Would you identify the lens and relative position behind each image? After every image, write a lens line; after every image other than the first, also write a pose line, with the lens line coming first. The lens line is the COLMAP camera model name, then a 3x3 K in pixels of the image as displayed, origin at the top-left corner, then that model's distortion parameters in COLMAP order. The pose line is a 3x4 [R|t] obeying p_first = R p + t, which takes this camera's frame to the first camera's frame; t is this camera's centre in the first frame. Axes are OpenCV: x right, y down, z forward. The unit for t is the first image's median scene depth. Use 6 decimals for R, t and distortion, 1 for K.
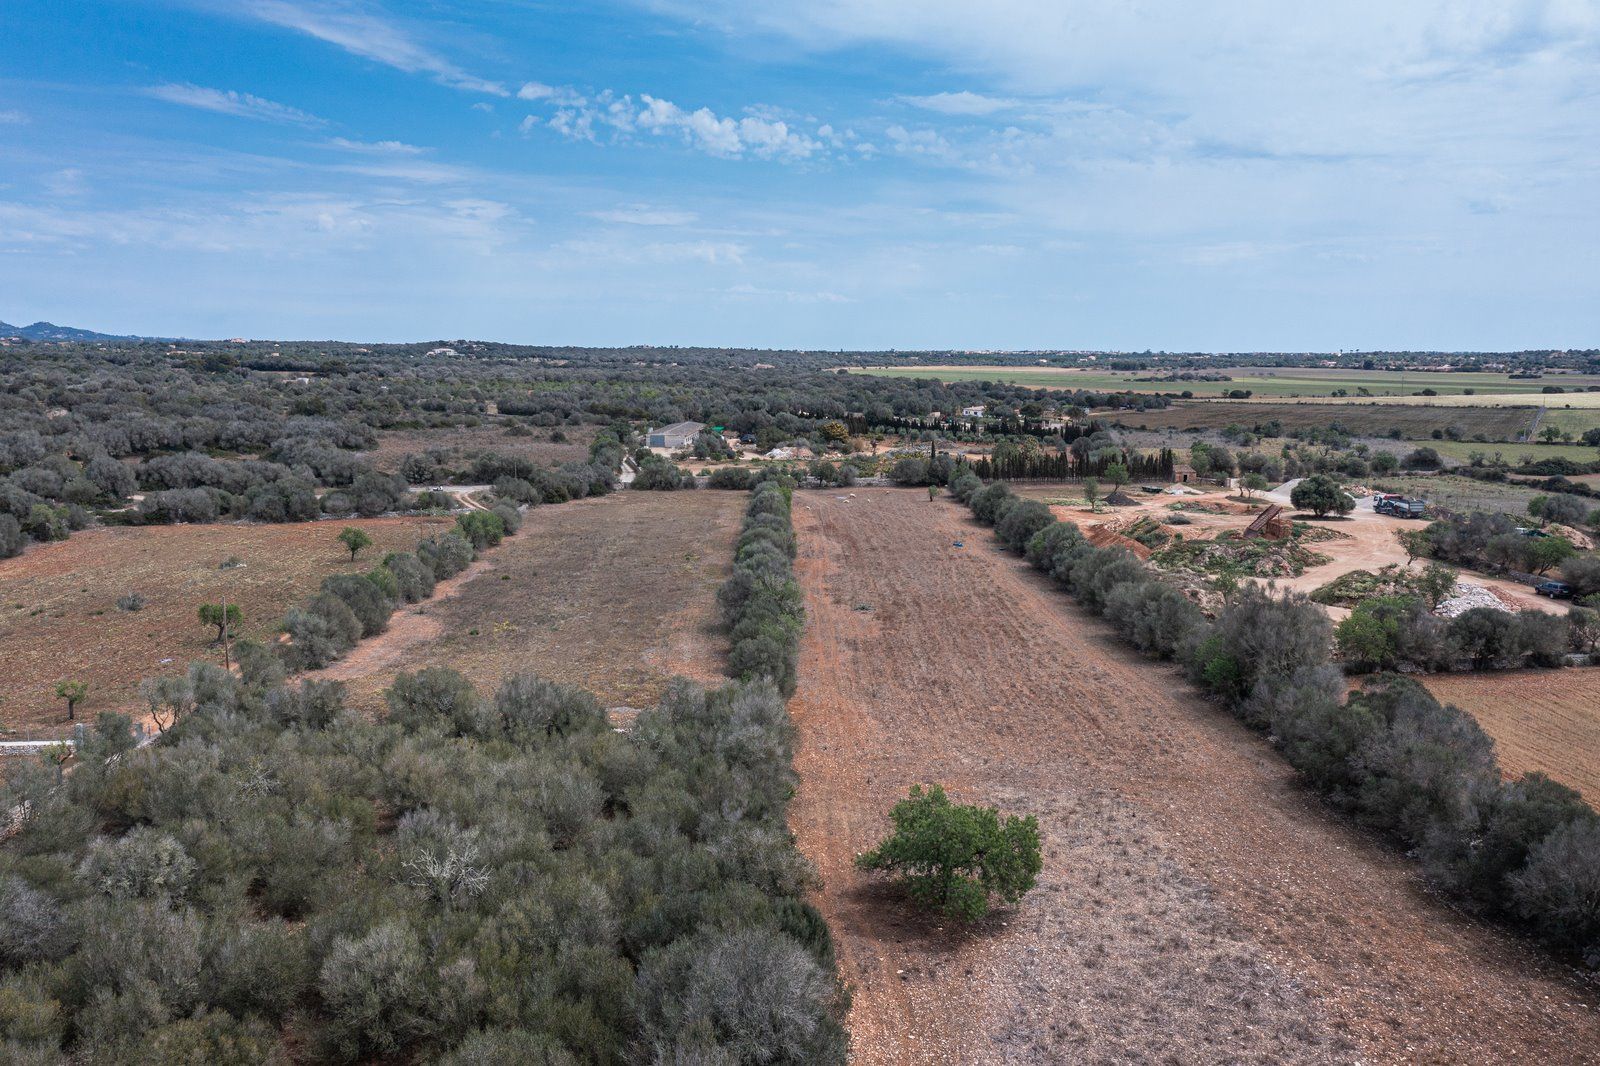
lens RADIAL K [[1259.6, 0, 793.2], [0, 1259.6, 561.0], [0, 0, 1]] dist [-0.014276, 0.054811]
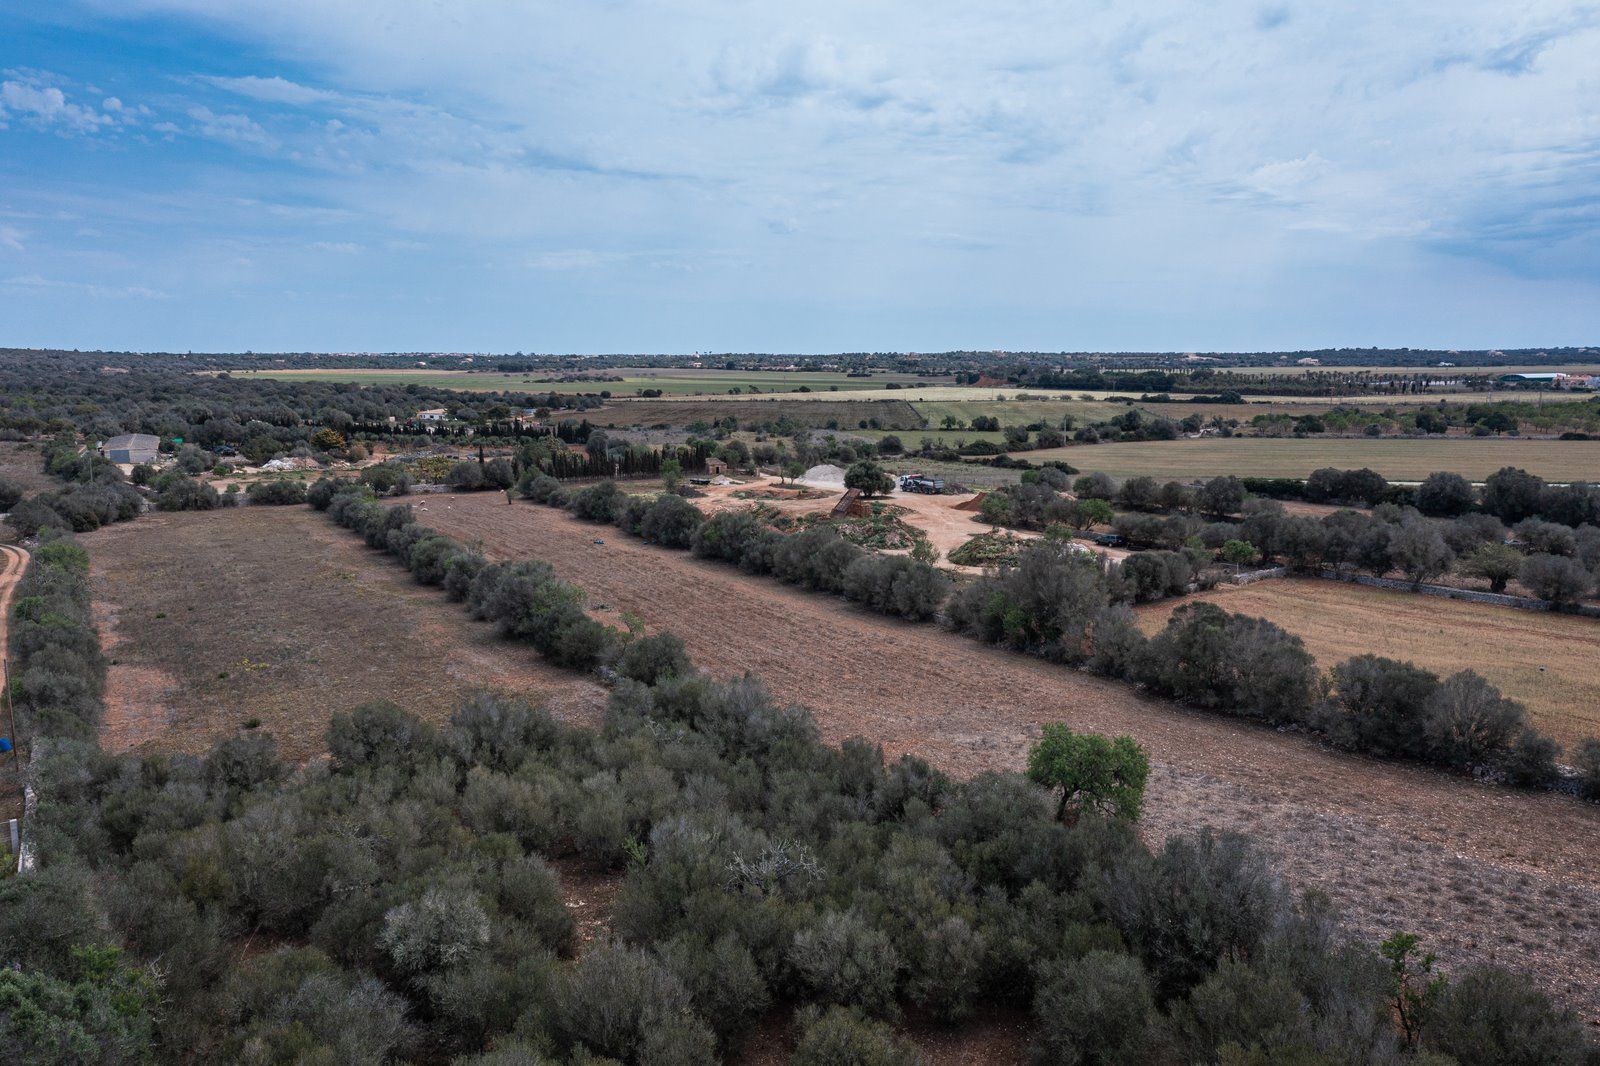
lens RADIAL K [[1265.5, 0, 791.6], [0, 1265.5, 534.2], [0, 0, 1]] dist [-0.010726, 0.043216]
pose [[0.873937, -0.069480, 0.481048, -0.126273], [0.080523, 0.996750, -0.002324, -0.002652], [-0.479323, 0.040766, 0.876691, 0.014447]]
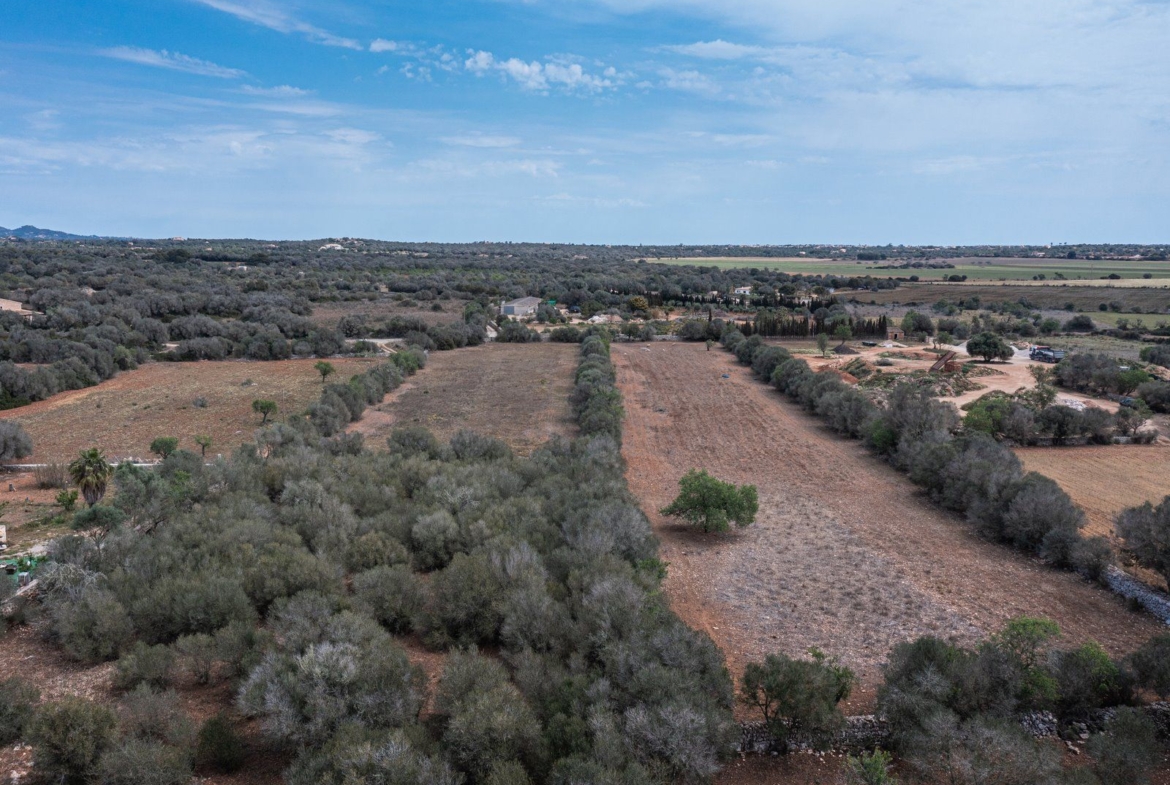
lens RADIAL K [[1018.8, 0, 516.6], [0, 1018.8, 395.3], [0, 0, 1]] dist [-0.014080, 0.056936]
pose [[0.996720, 0.008996, -0.080431, -0.008713], [-0.010556, 0.999764, -0.018997, 0.018782], [0.080241, 0.019784, 0.996579, -0.109390]]
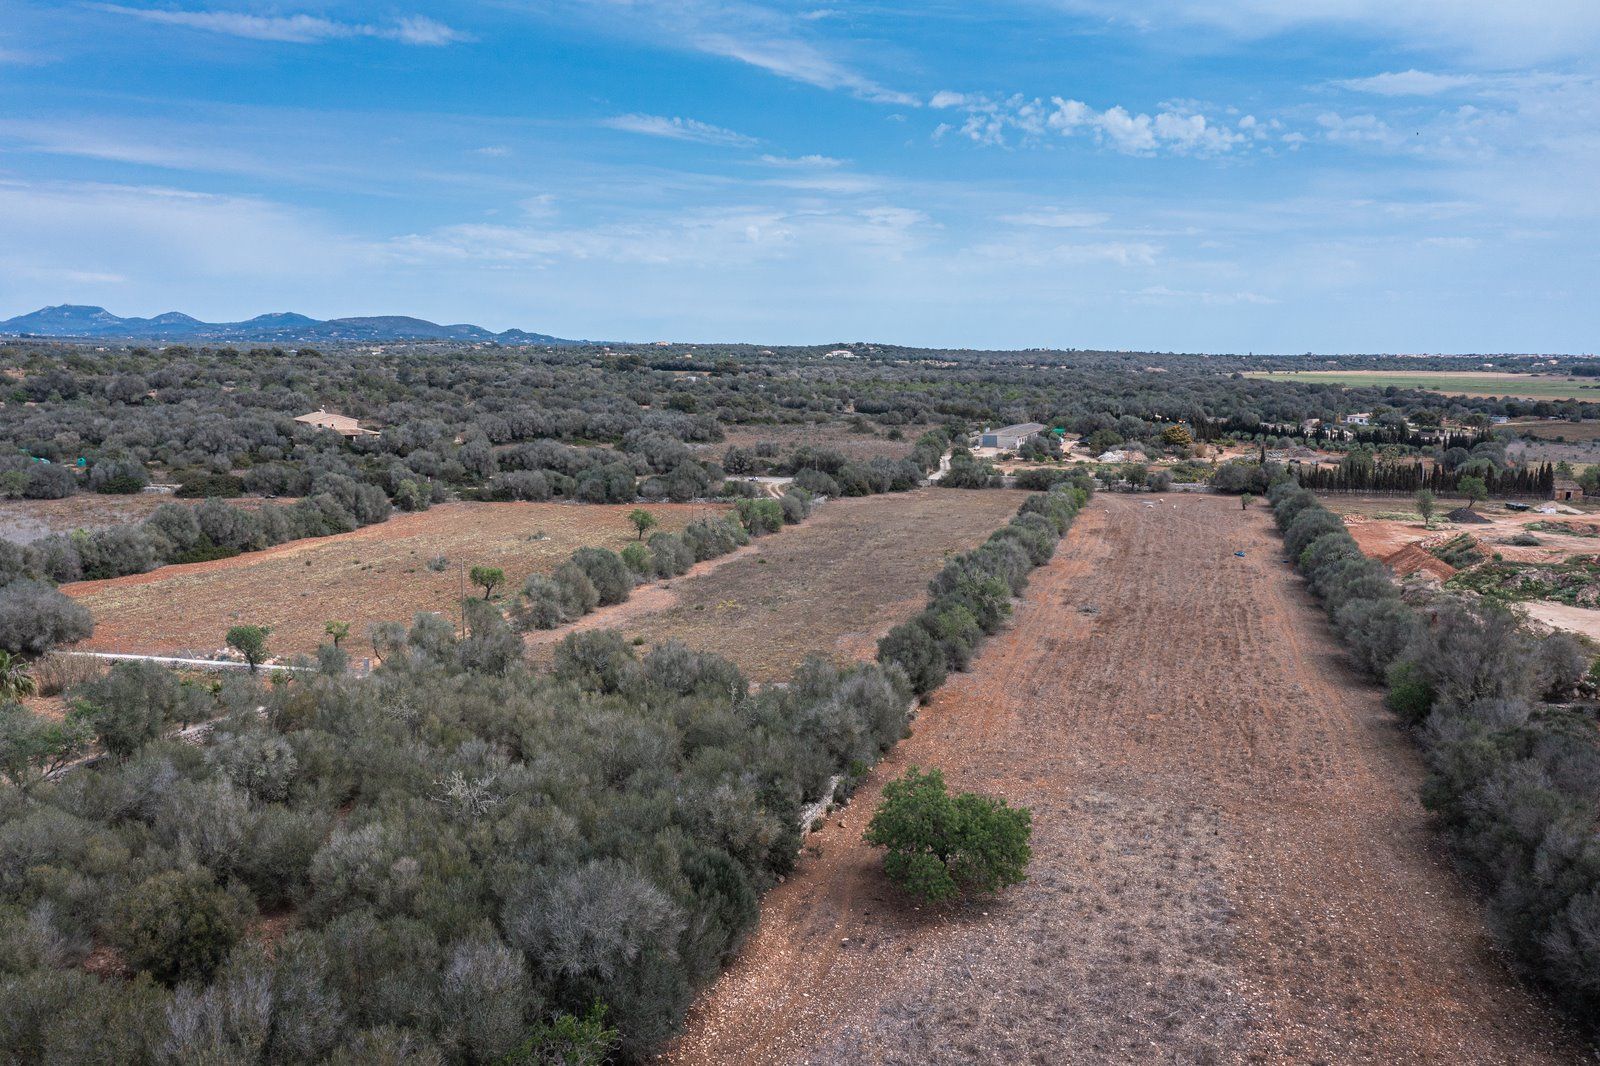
lens RADIAL K [[1265.5, 0, 791.6], [0, 1265.5, 534.2], [0, 0, 1]] dist [-0.010726, 0.043216]
pose [[0.948970, 0.046586, -0.311907, 0.059761], [-0.054122, 0.998413, -0.015542, 0.002651], [0.310688, 0.031630, 0.949985, -0.000249]]
